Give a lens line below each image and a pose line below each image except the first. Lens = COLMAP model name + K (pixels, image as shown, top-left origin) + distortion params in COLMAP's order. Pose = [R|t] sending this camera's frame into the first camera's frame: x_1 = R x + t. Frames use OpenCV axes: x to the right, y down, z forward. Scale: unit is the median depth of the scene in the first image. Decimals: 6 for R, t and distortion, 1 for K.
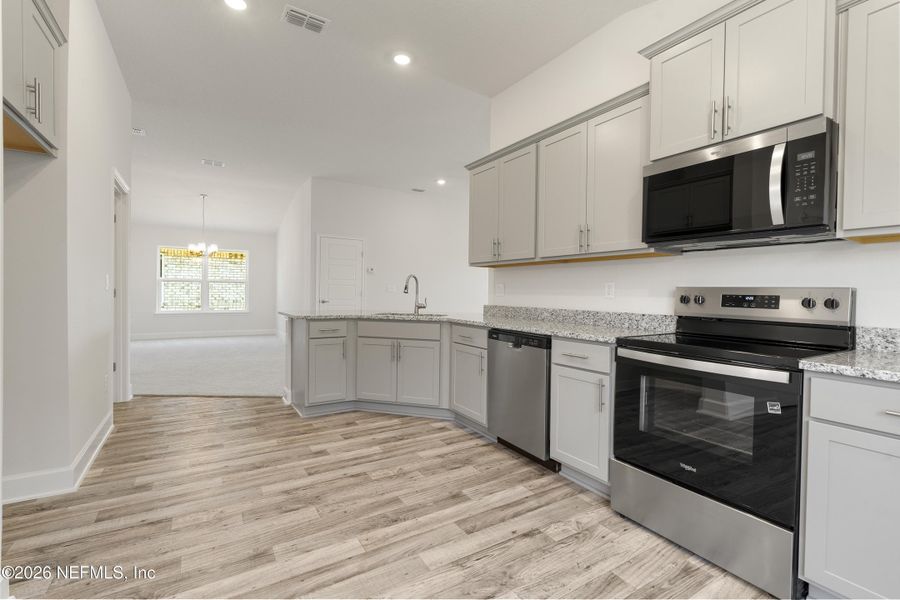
lens RADIAL K [[406.0, 0, 452.0], [0, 406.0, 297.7], [0, 0, 1]] dist [0.009402, 0.000243]
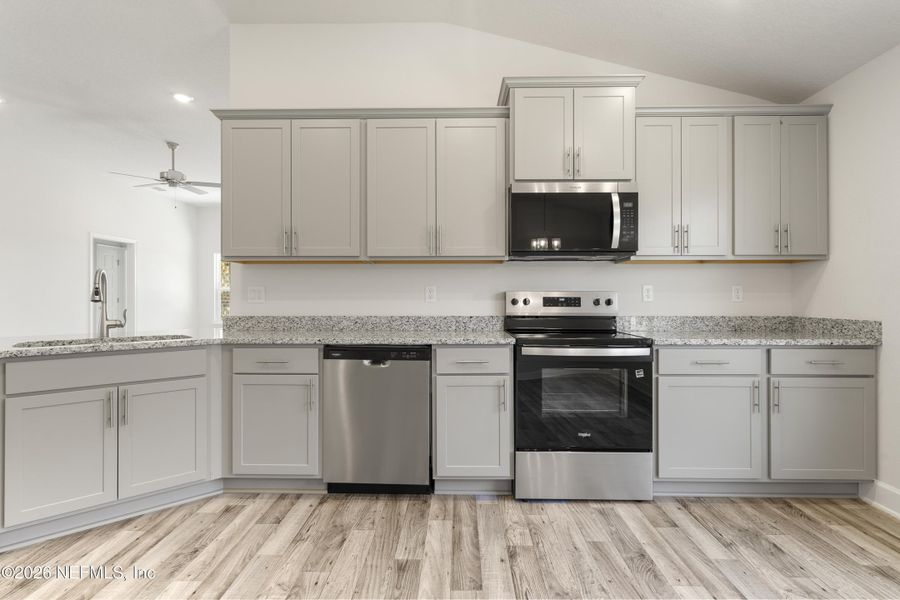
lens RADIAL K [[451.2, 0, 448.2], [0, 451.2, 297.2], [0, 0, 1]] dist [0.001352, 0.002111]
pose [[0.549982, -0.015692, 0.835029, -0.536743], [0.021431, 0.999759, 0.004672, -0.015909], [-0.834901, 0.015326, 0.550186, 0.382516]]
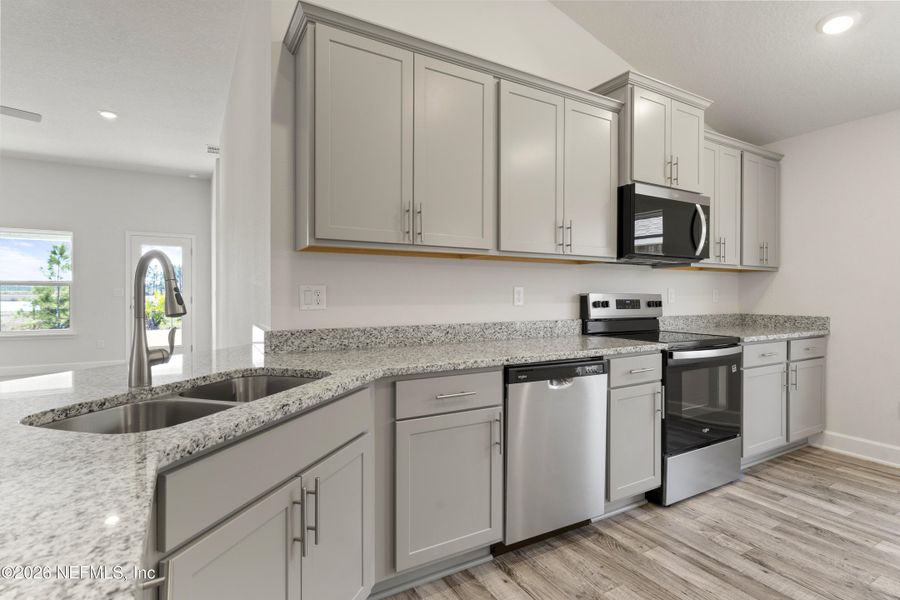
lens RADIAL K [[451.2, 0, 446.3], [0, 451.2, 298.5], [0, 0, 1]] dist [0.001352, 0.002111]
pose [[0.035524, -0.028438, 0.998964, -0.609670], [0.011812, 0.999537, 0.028034, -0.045104], [-0.999299, 0.010803, 0.035843, 1.187611]]
